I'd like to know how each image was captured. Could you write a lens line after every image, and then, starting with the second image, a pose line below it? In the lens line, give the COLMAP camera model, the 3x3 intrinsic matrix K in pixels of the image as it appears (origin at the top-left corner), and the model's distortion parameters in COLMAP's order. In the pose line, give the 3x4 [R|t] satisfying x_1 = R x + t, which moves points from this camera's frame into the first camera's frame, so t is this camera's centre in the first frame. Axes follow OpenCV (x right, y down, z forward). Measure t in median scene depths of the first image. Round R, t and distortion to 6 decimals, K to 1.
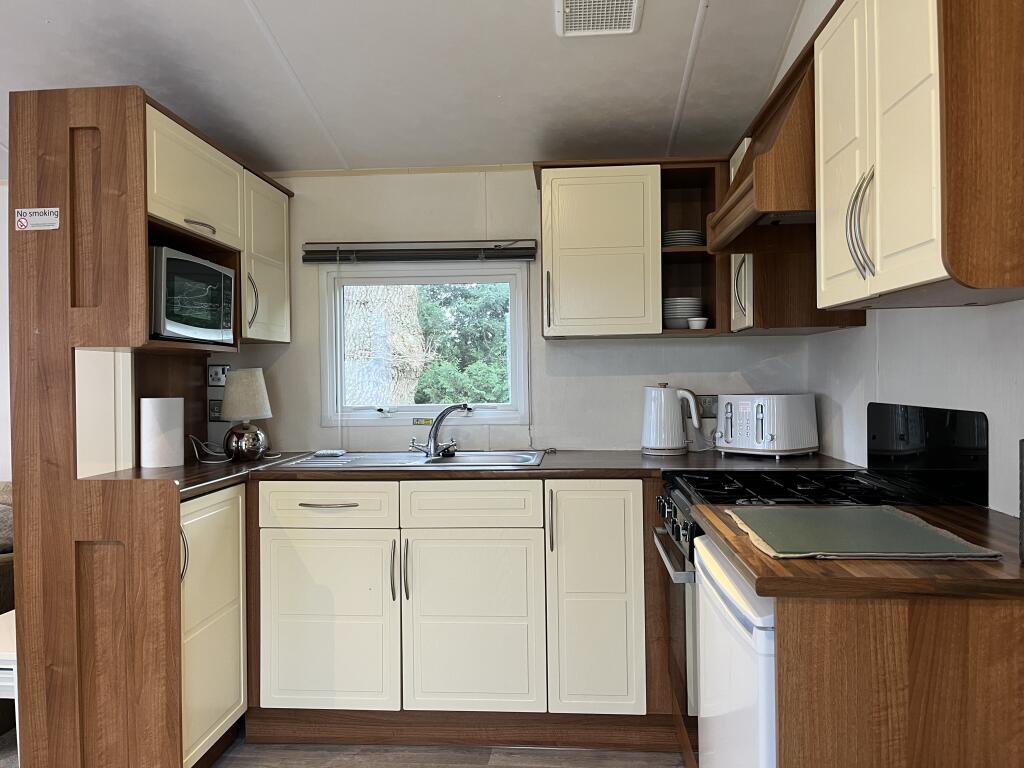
lens RADIAL K [[772.5, 0, 512.0], [0, 772.5, 384.0], [0, 0, 1]] dist [0.085409, -0.120409]
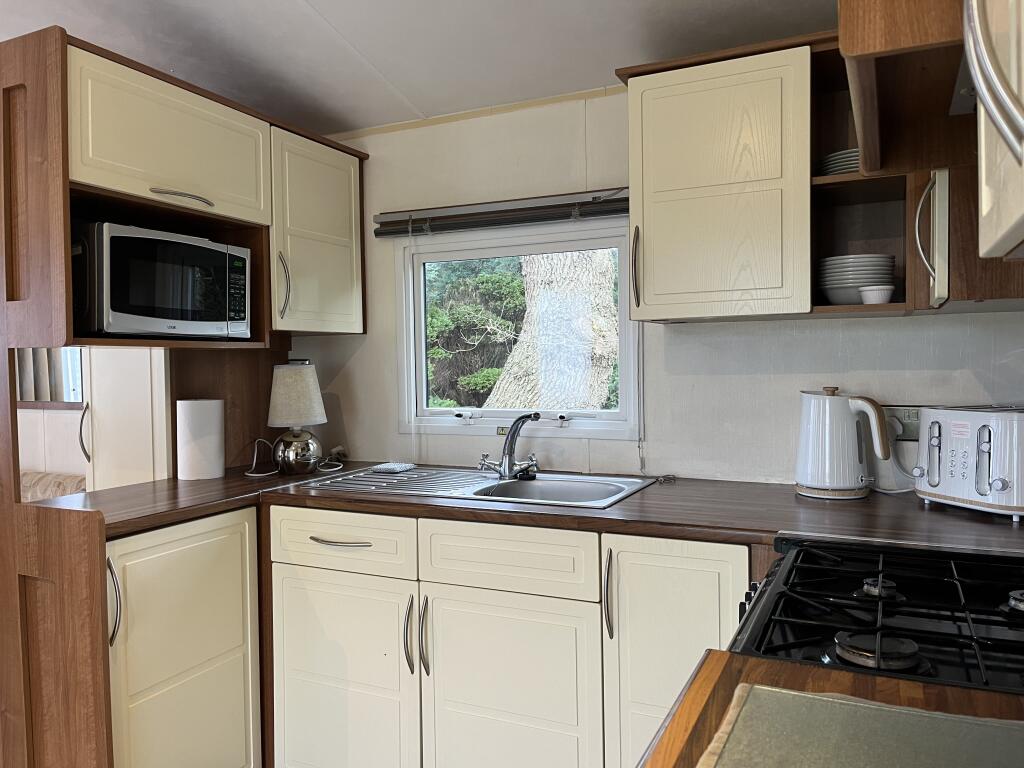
lens RADIAL K [[772.5, 0, 512.0], [0, 772.5, 384.0], [0, 0, 1]] dist [0.085409, -0.120409]
pose [[0.932994, 0.009474, -0.359767, 0.196401], [0.000142, 0.999644, 0.026692, -0.023579], [0.359891, -0.024955, 0.932660, 0.310566]]
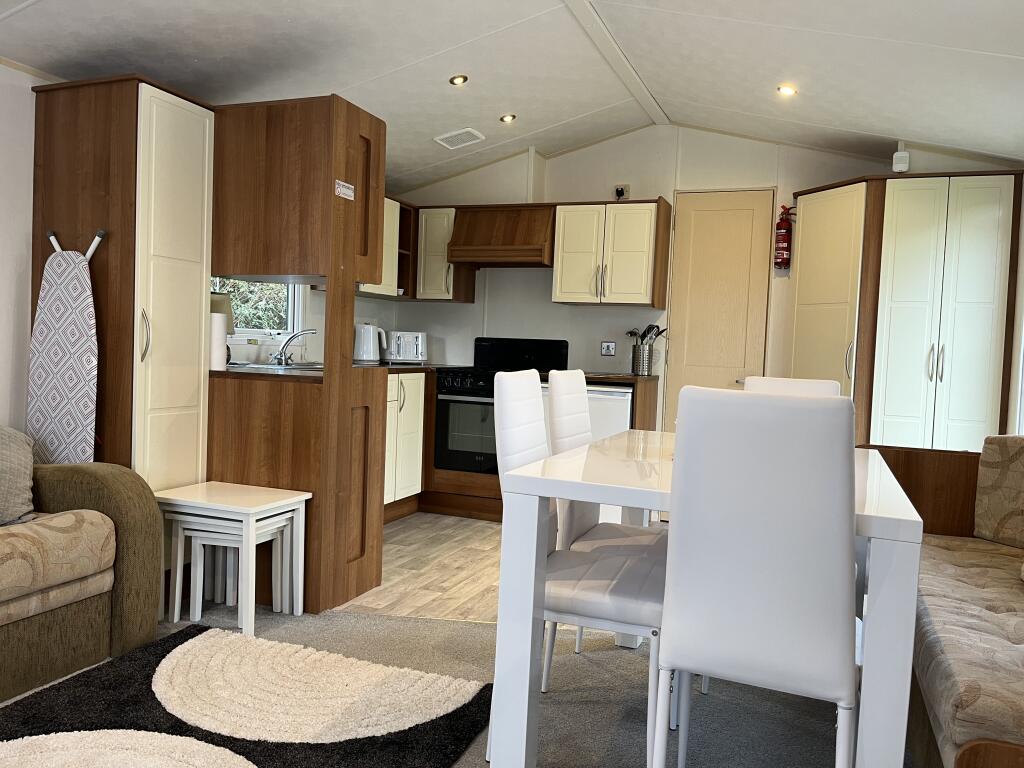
lens RADIAL K [[772.5, 0, 512.0], [0, 772.5, 384.0], [0, 0, 1]] dist [0.085409, -0.120409]
pose [[0.289192, -0.022381, 0.957009, -1.486140], [-0.033330, 0.998885, 0.033432, 0.072093], [-0.956691, -0.041565, 0.288124, 0.204800]]
